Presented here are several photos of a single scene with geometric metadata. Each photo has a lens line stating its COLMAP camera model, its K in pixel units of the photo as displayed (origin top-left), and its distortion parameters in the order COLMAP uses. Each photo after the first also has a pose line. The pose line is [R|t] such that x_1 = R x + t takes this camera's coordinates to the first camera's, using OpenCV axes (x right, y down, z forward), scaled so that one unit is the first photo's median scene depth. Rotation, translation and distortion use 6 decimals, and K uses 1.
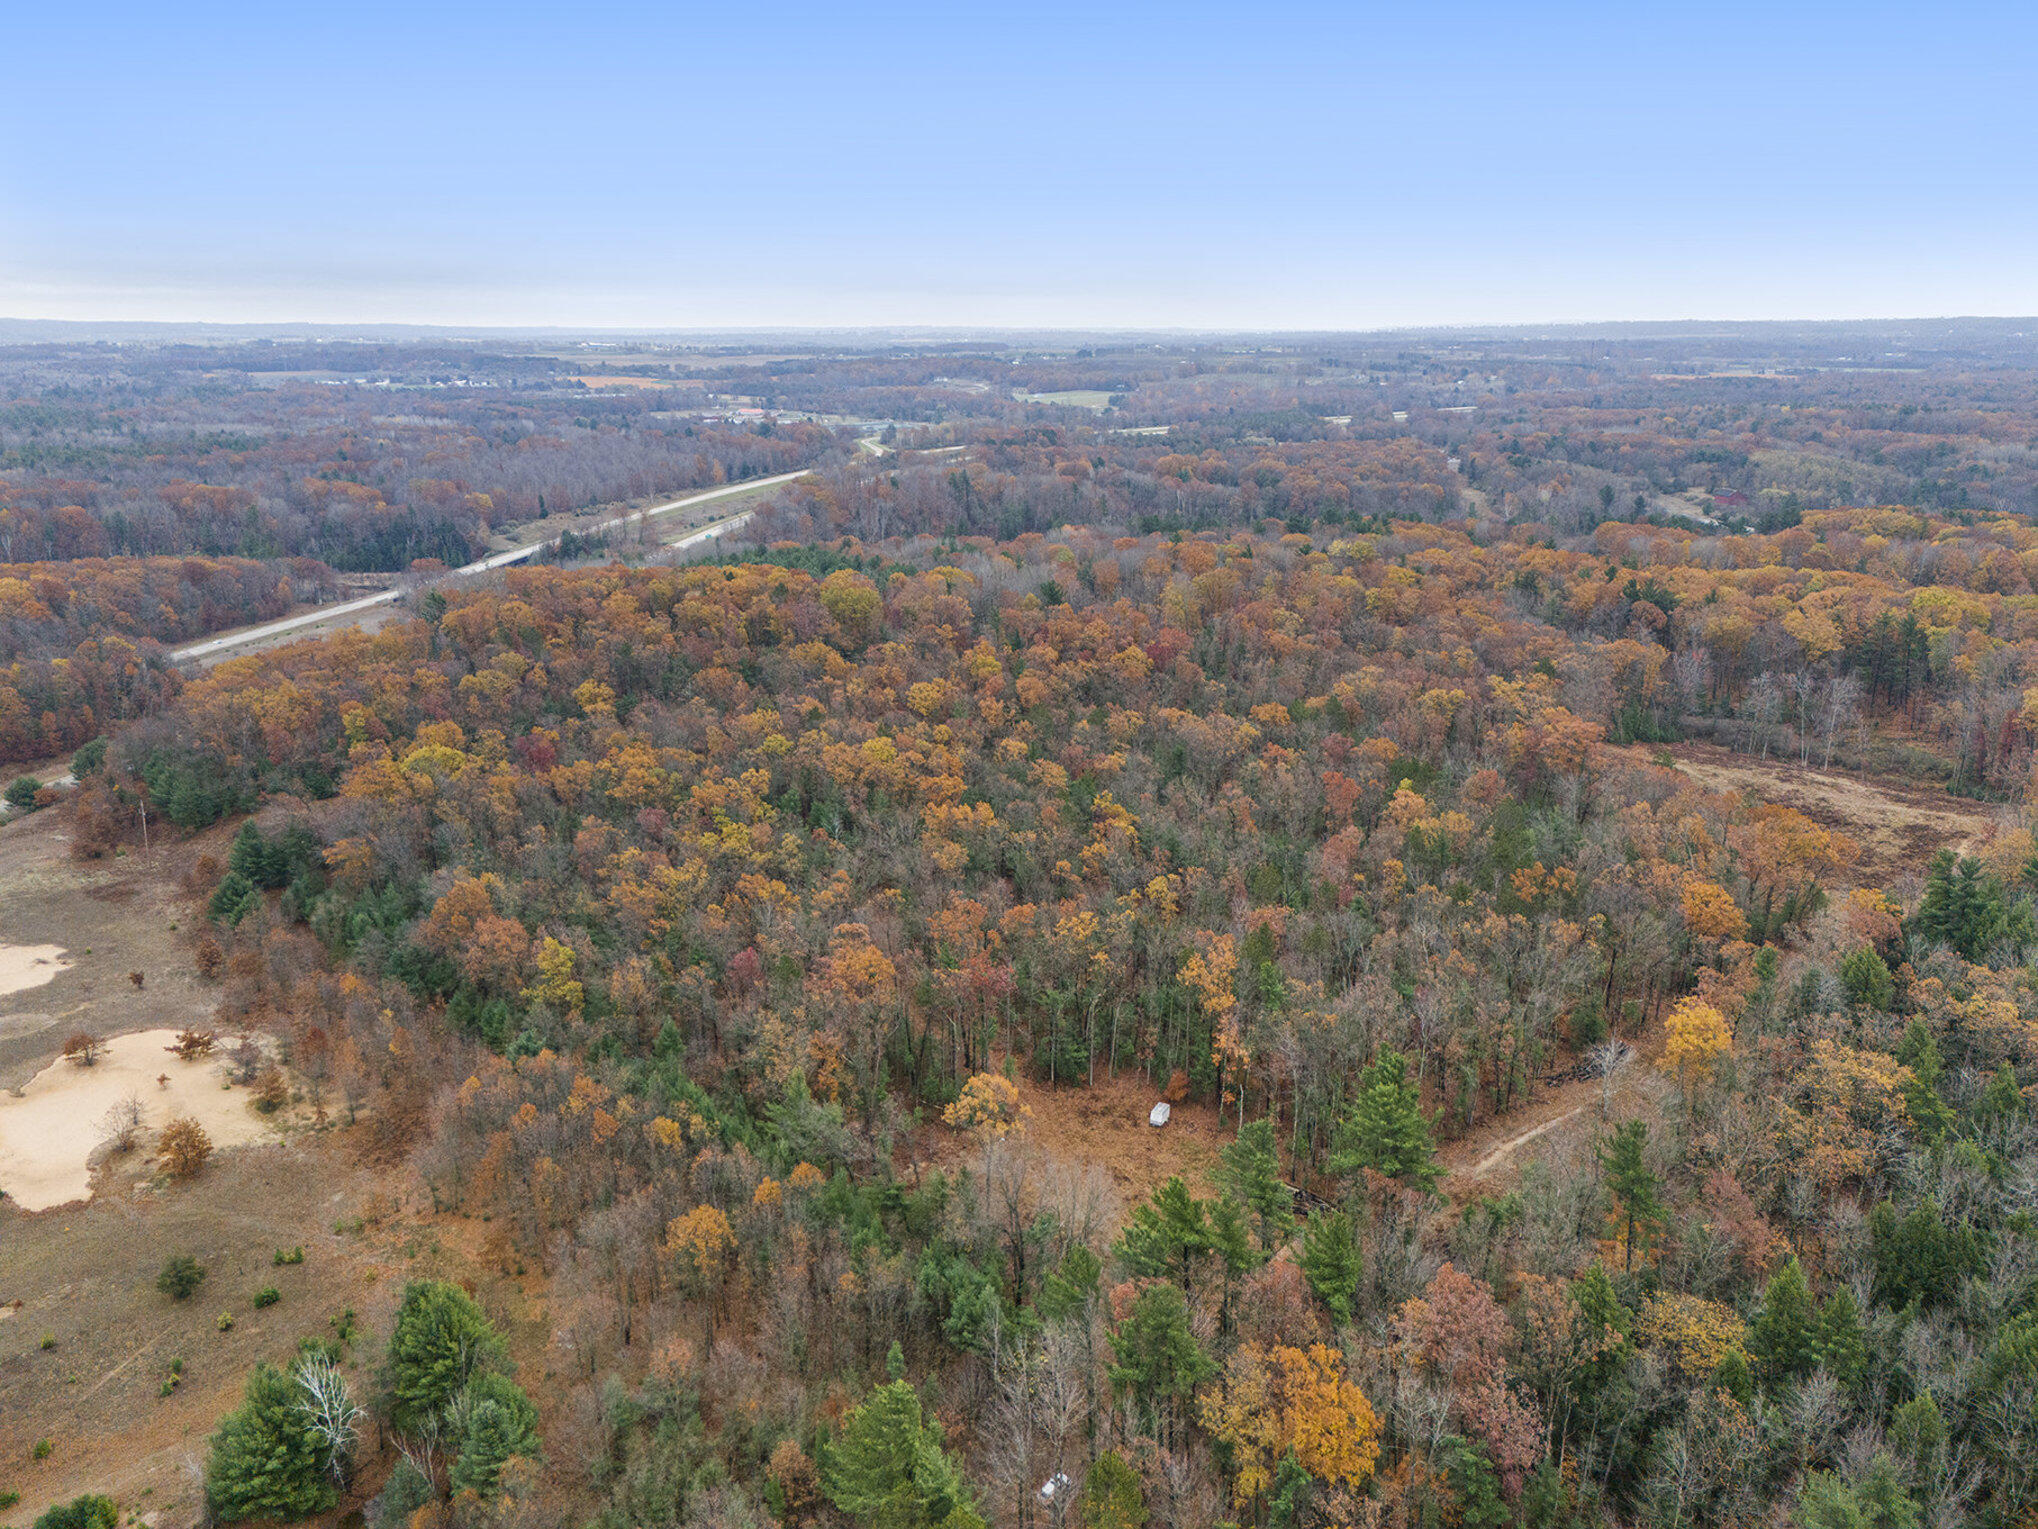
lens RADIAL K [[1414.3, 0, 1019.0], [0, 1414.3, 764.5], [0, 0, 1]] dist [0.111166, -0.131942]
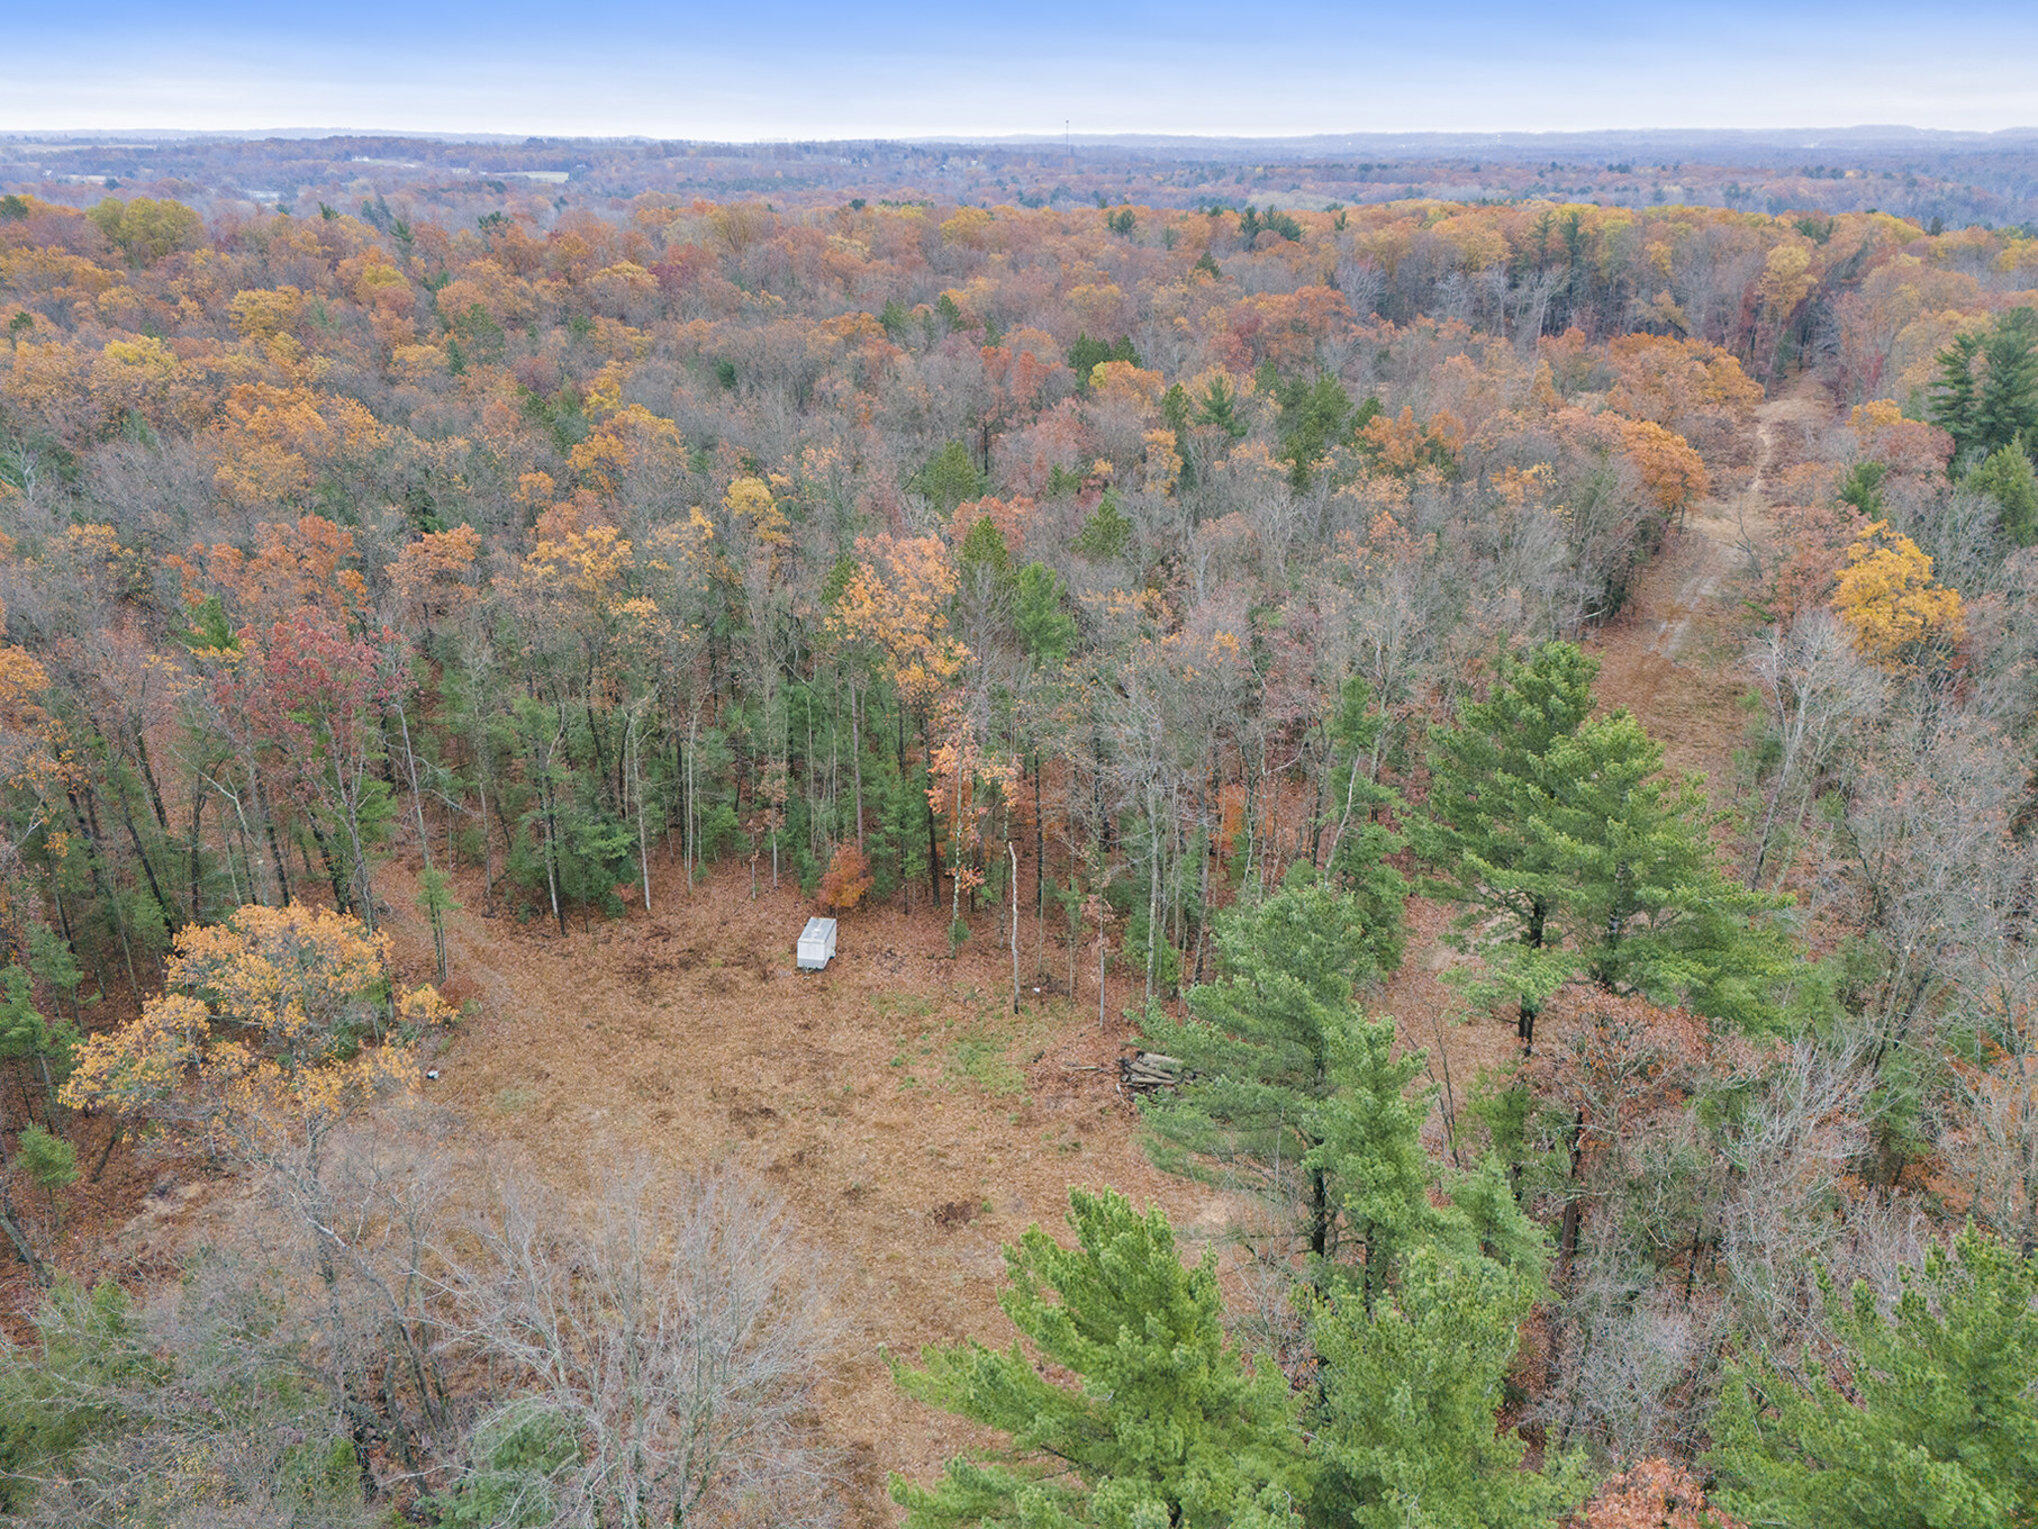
lens RADIAL K [[1414.3, 0, 1019.0], [0, 1414.3, 764.5], [0, 0, 1]] dist [0.111166, -0.131942]
pose [[0.942900, -0.127923, 0.307533, 0.029235], [0.090702, 0.987028, 0.132475, 0.136211], [-0.320490, -0.097016, 0.942271, 0.562348]]
